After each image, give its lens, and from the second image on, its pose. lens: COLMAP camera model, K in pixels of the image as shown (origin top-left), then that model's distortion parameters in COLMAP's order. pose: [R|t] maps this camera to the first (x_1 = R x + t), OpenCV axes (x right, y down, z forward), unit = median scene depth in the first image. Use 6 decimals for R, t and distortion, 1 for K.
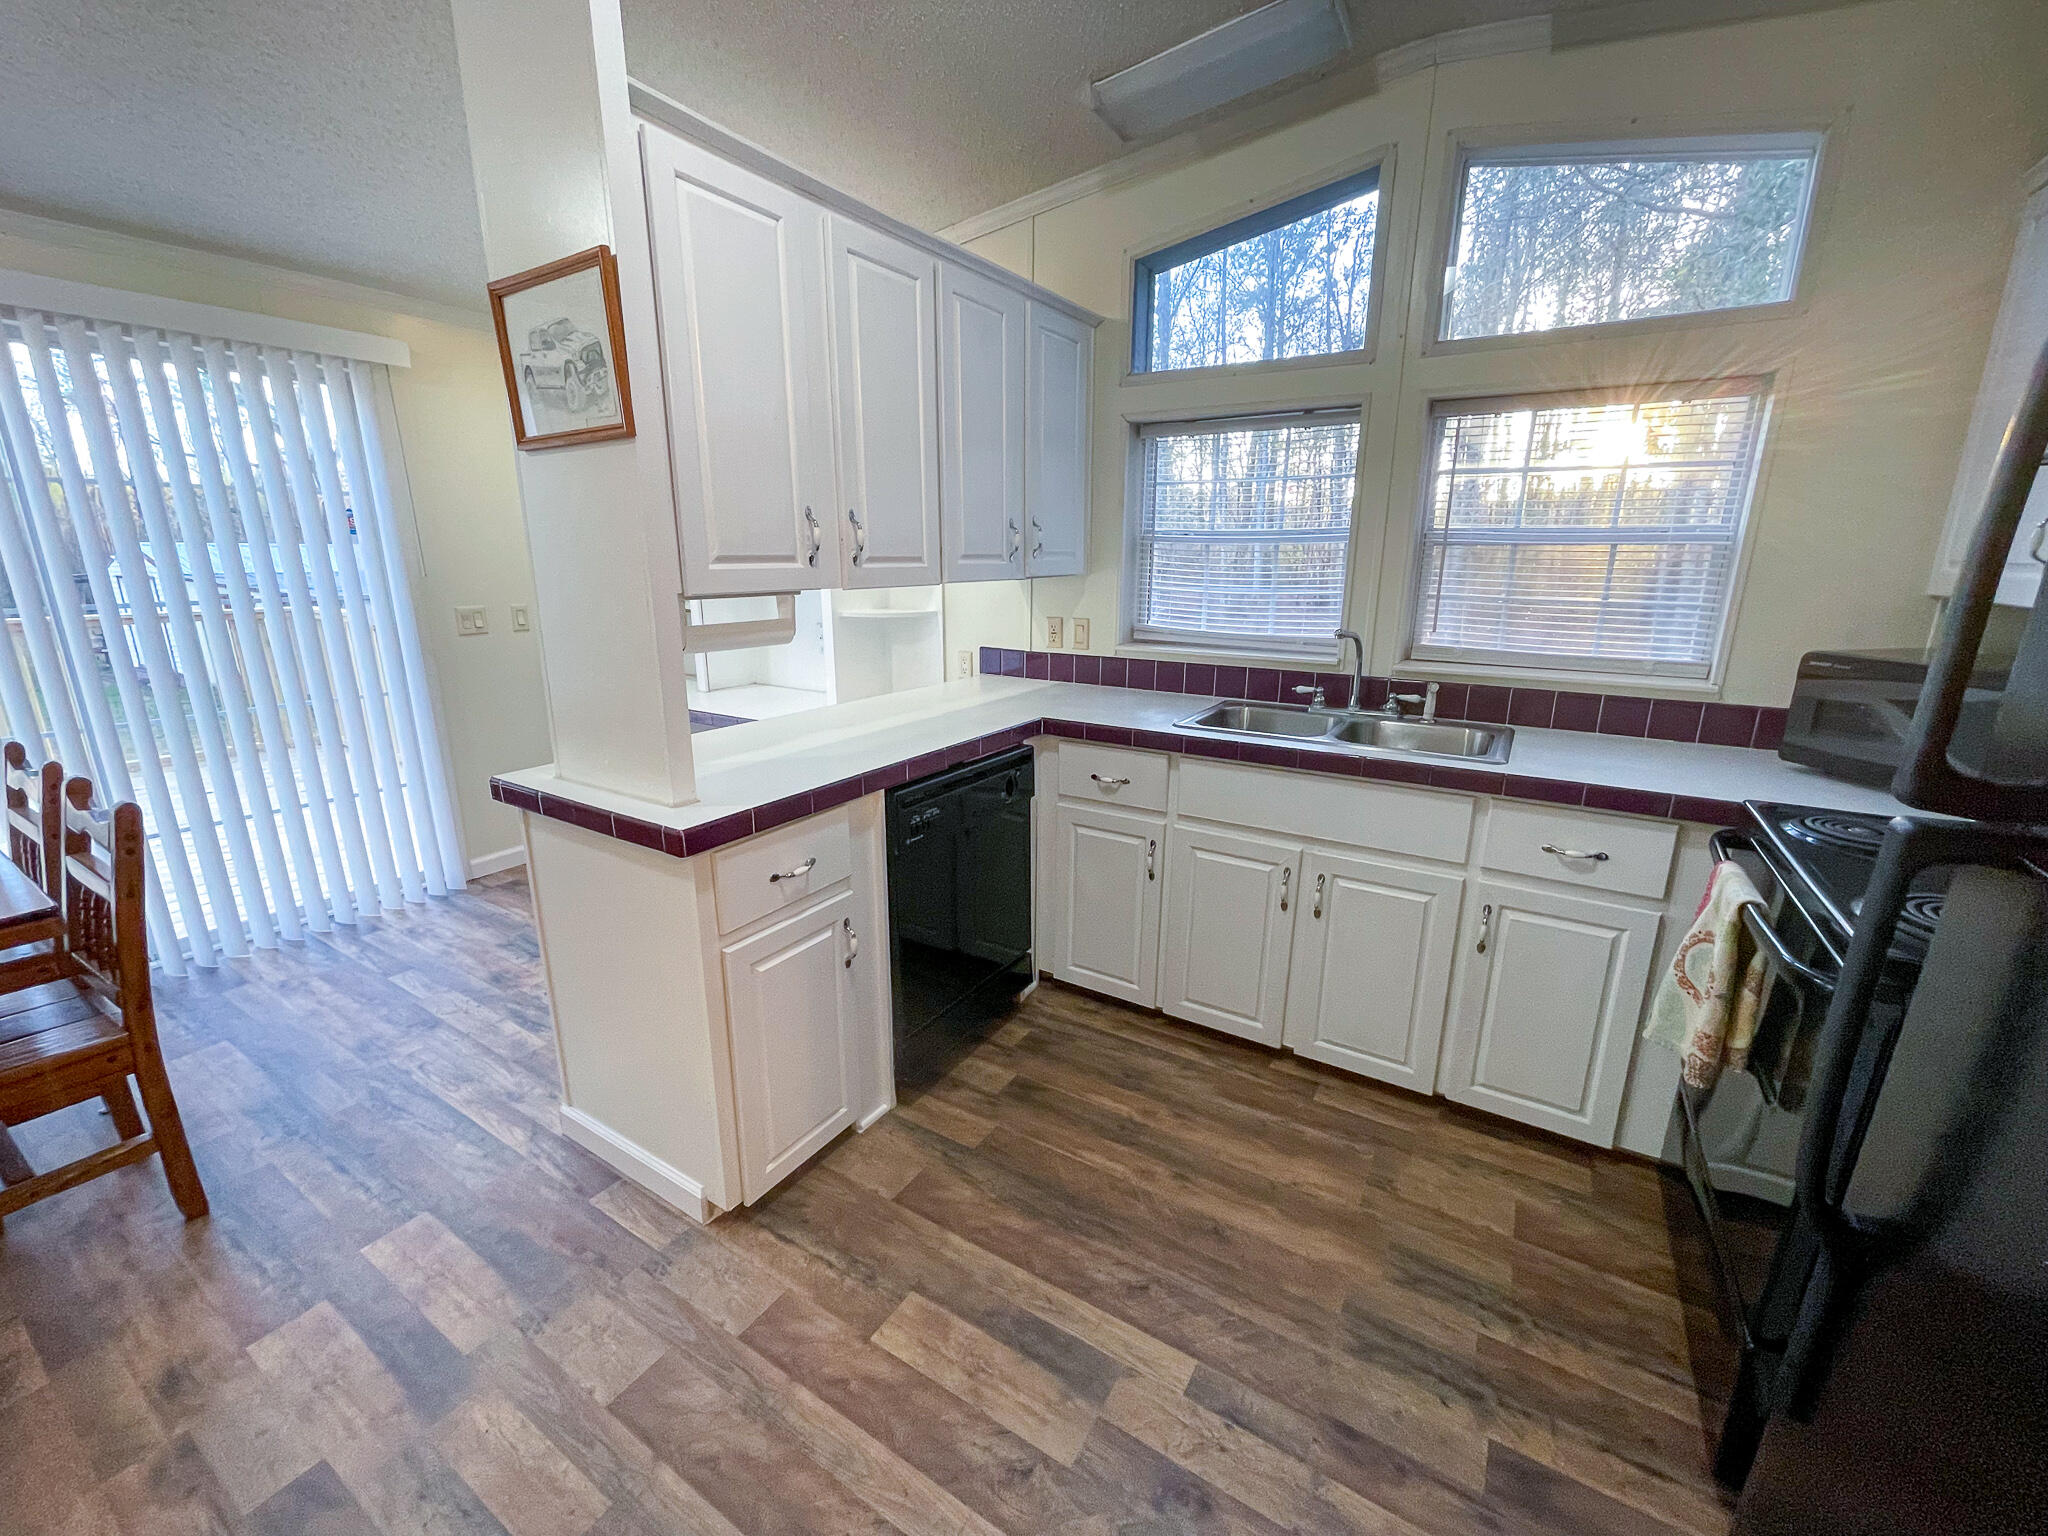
lens RADIAL K [[826.6, 0, 1022.6], [0, 826.6, 767.2], [0, 0, 1]] dist [-0.003082, 0.000039]
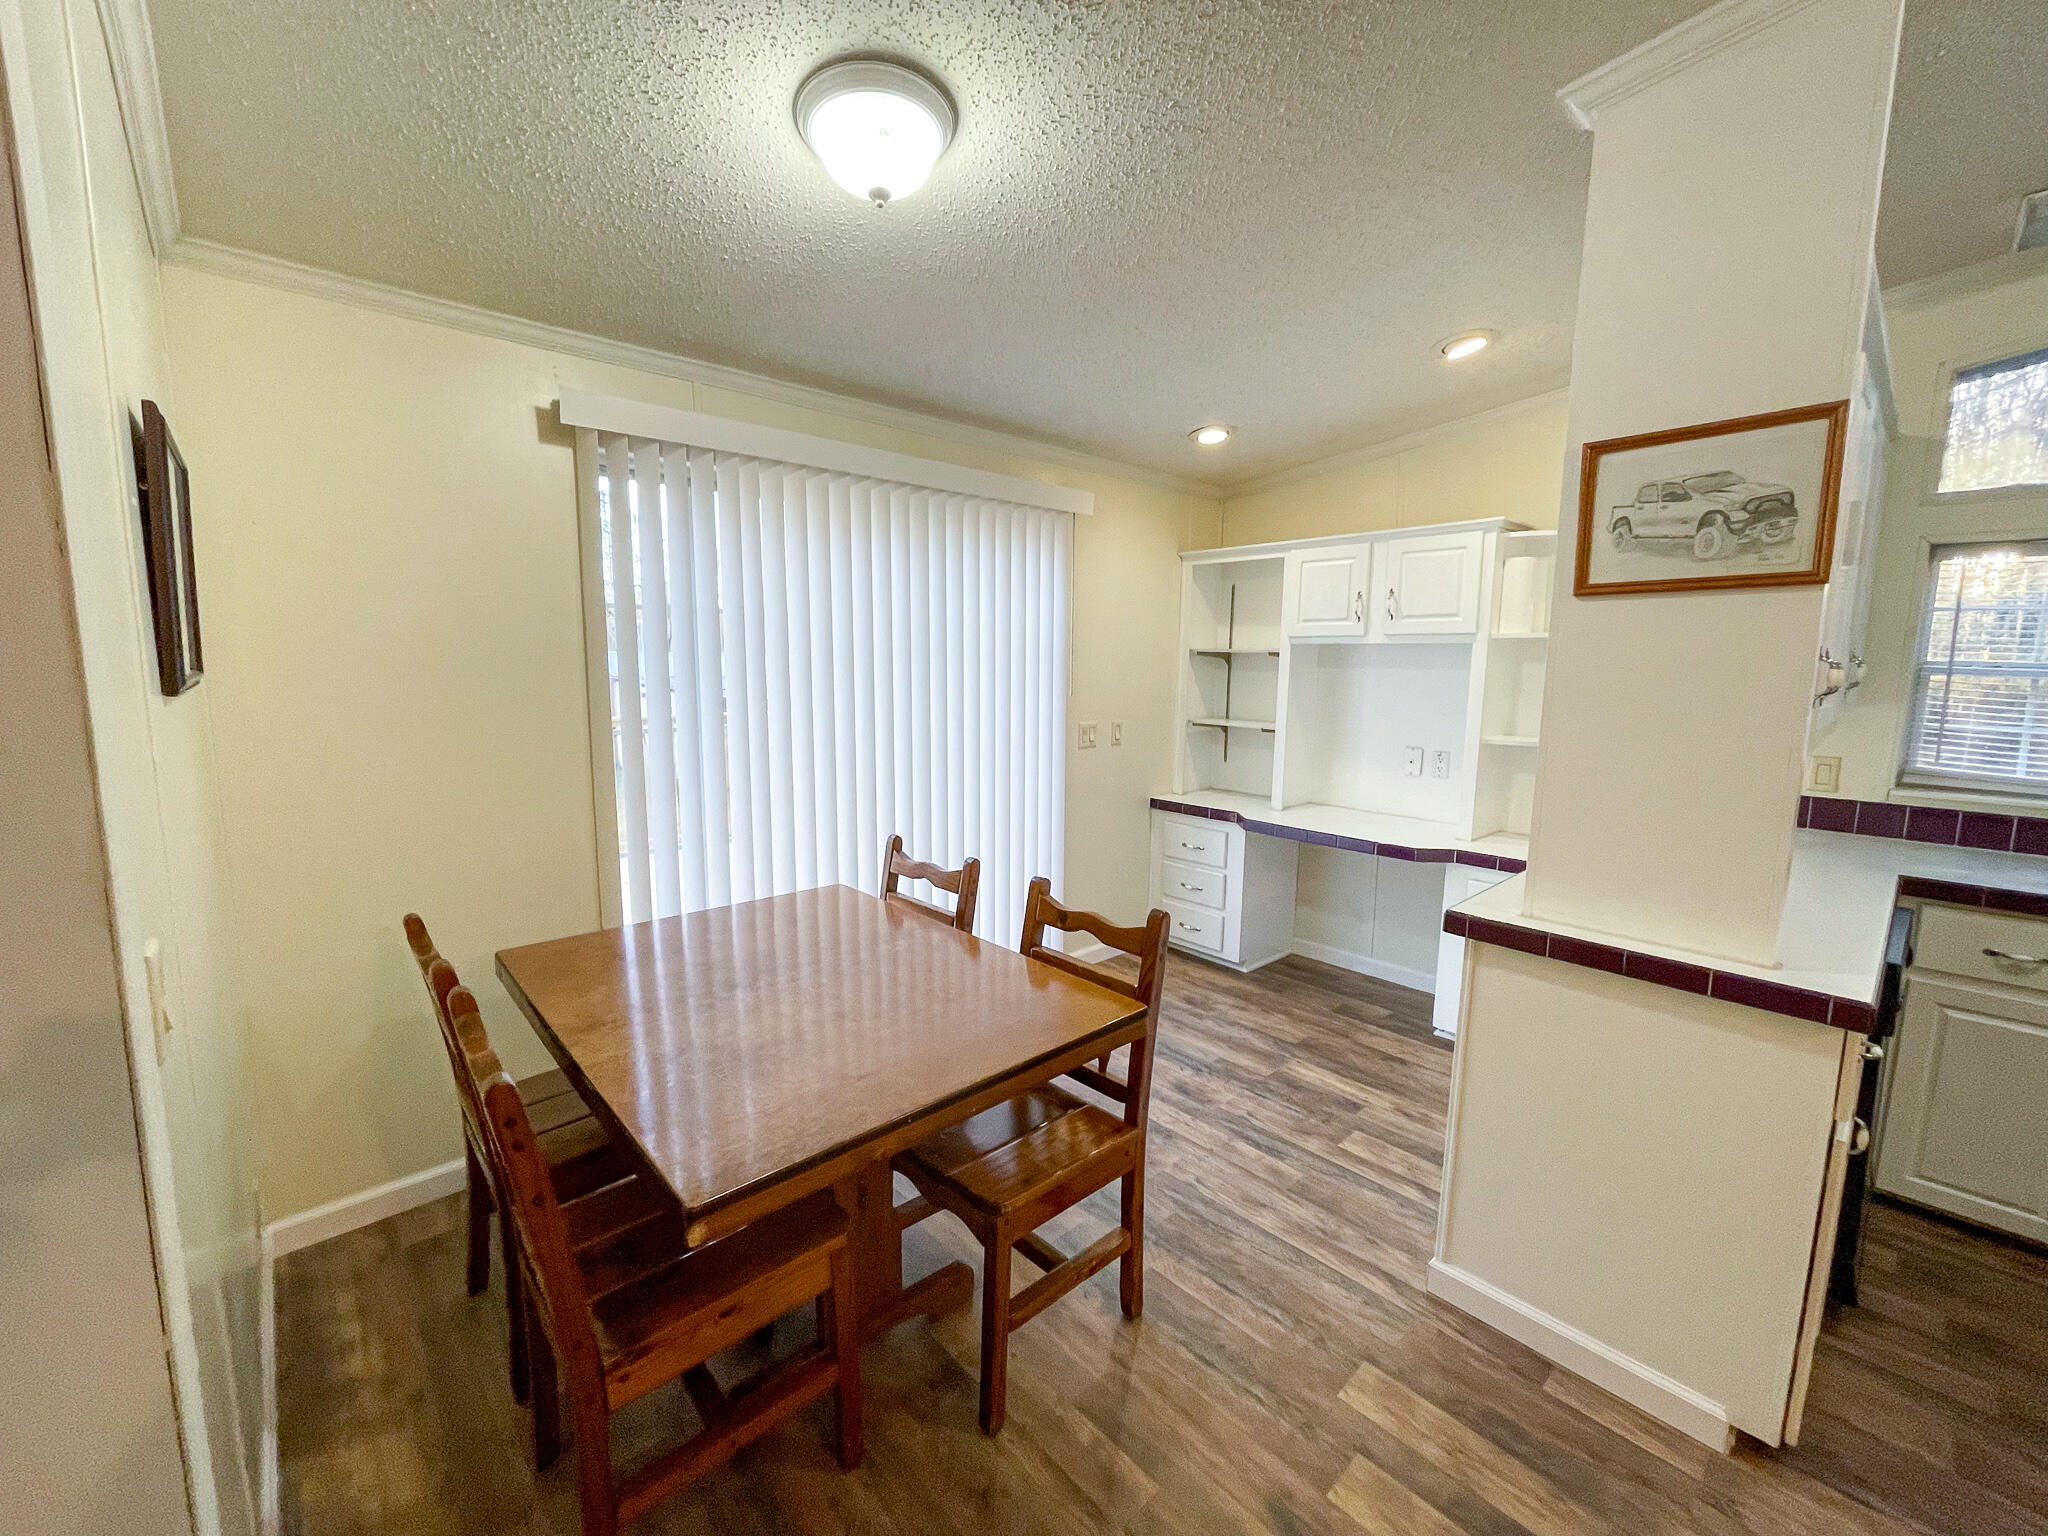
lens RADIAL K [[826.6, 0, 1022.6], [0, 826.6, 767.2], [0, 0, 1]] dist [-0.003082, 0.000039]
pose [[0.962598, 0.041285, -0.267768, -0.771999], [-0.074886, 0.990362, -0.116510, -0.003652], [0.260378, 0.132204, 0.956413, -0.097108]]
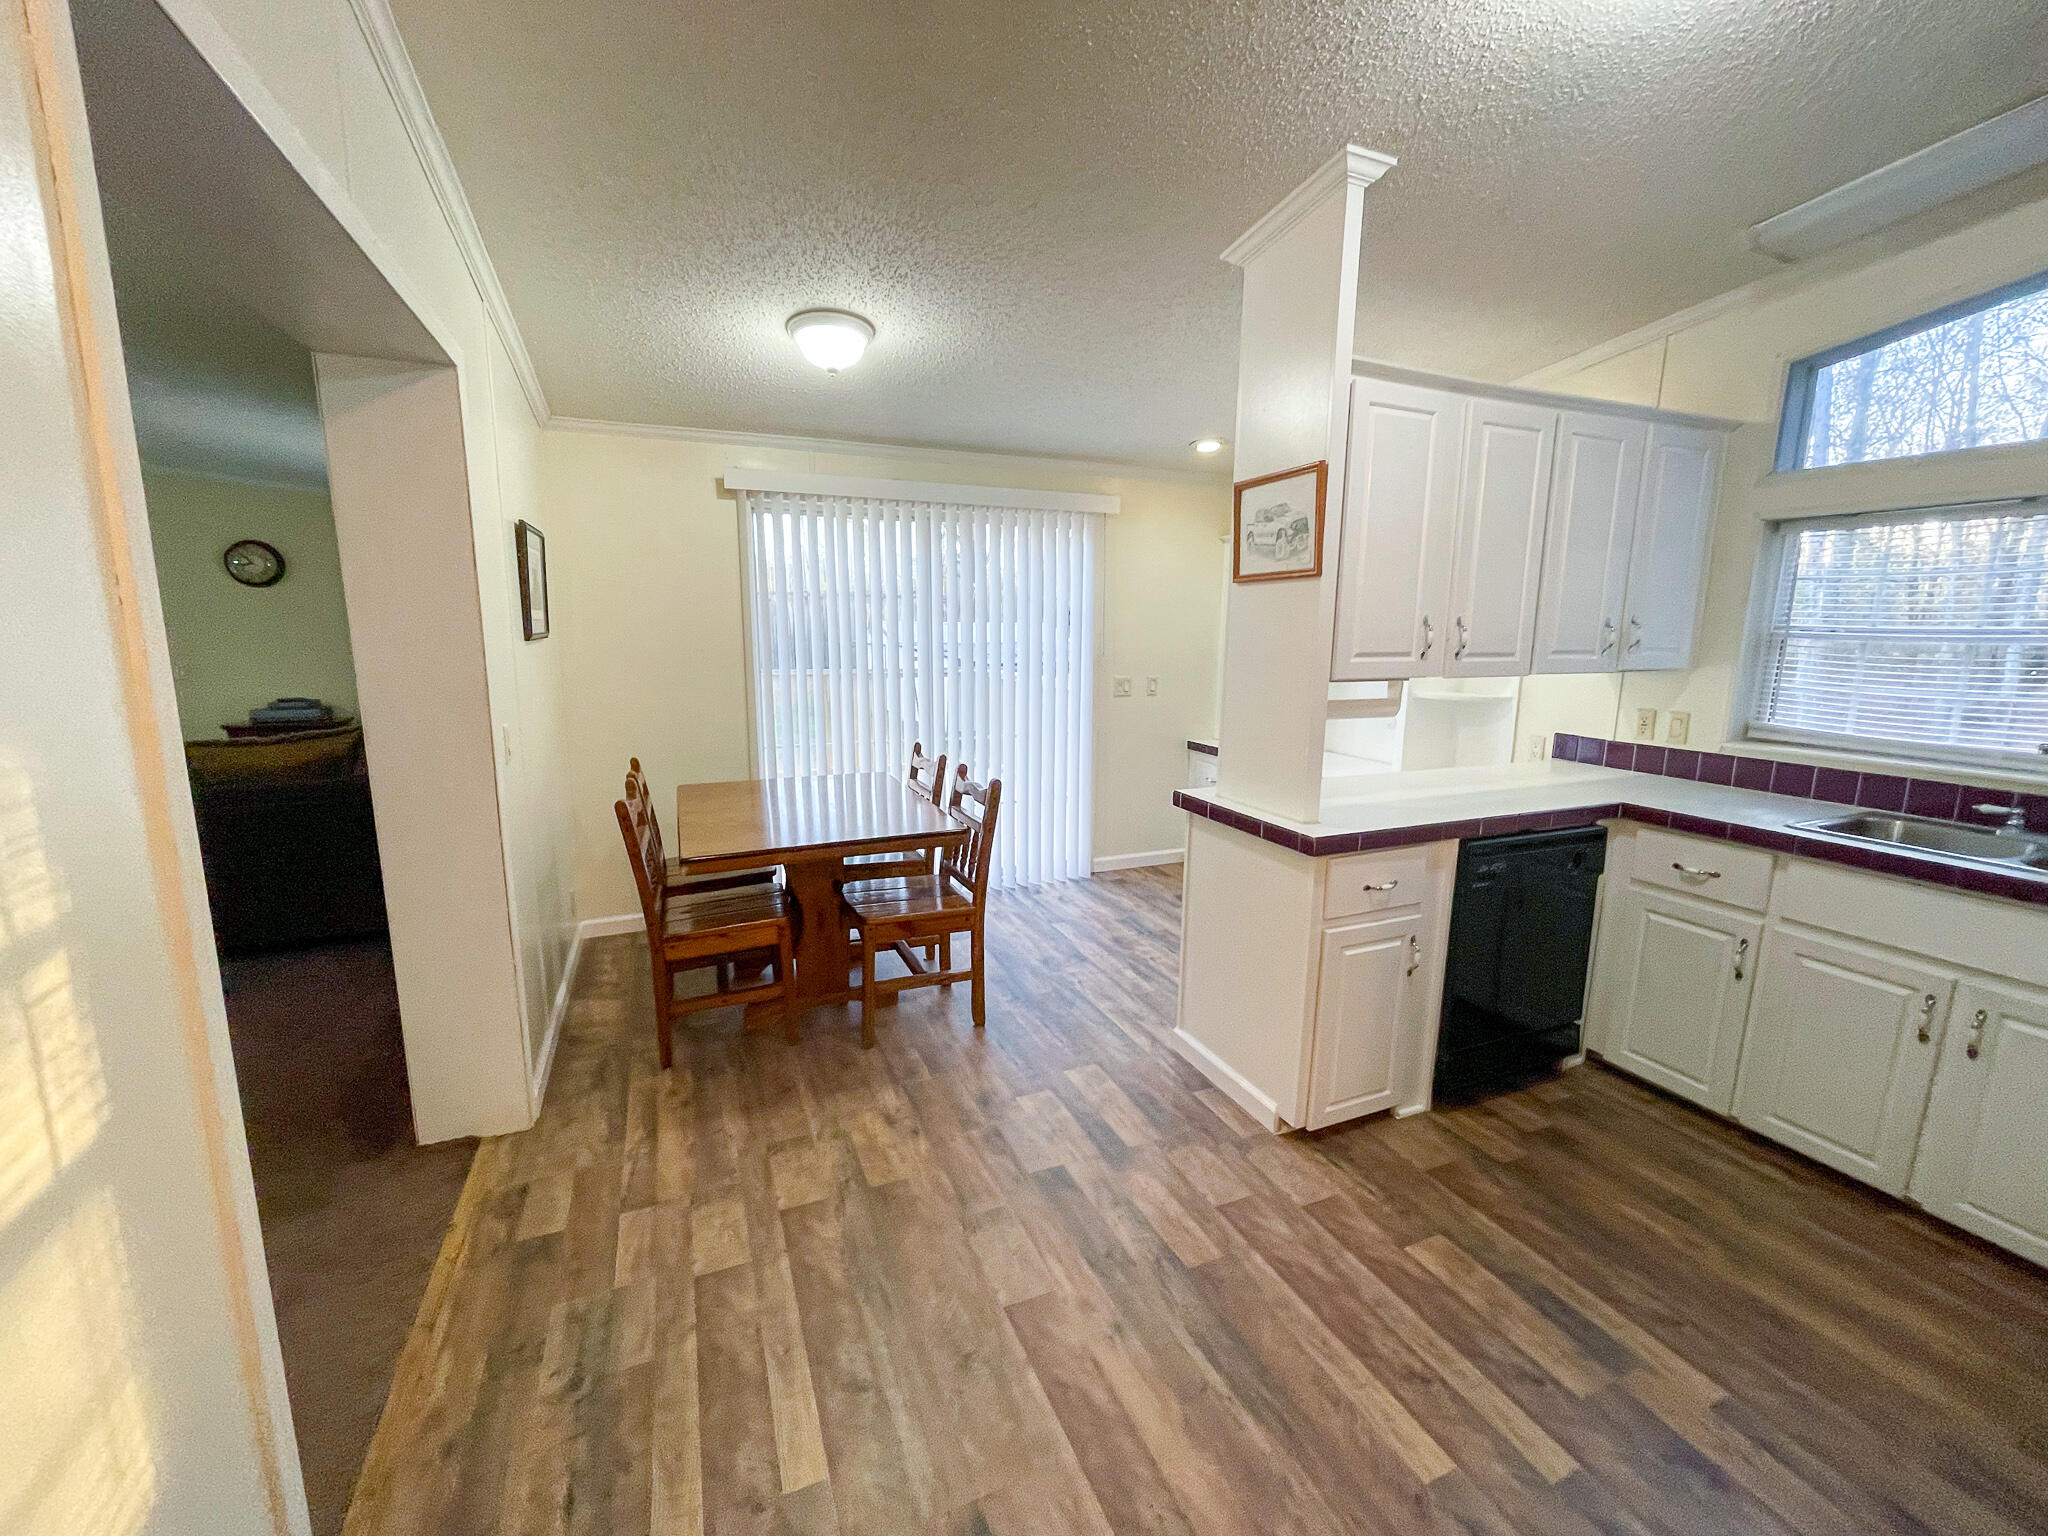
lens RADIAL K [[825.7, 0, 1026.4], [0, 825.7, 768.1], [0, 0, 1]] dist [-0.008366, 0.004783]
pose [[0.820865, 0.101688, -0.561996, -0.016642], [-0.150128, 0.987835, -0.040541, 0.065187], [0.551037, 0.117650, 0.826146, -0.360101]]
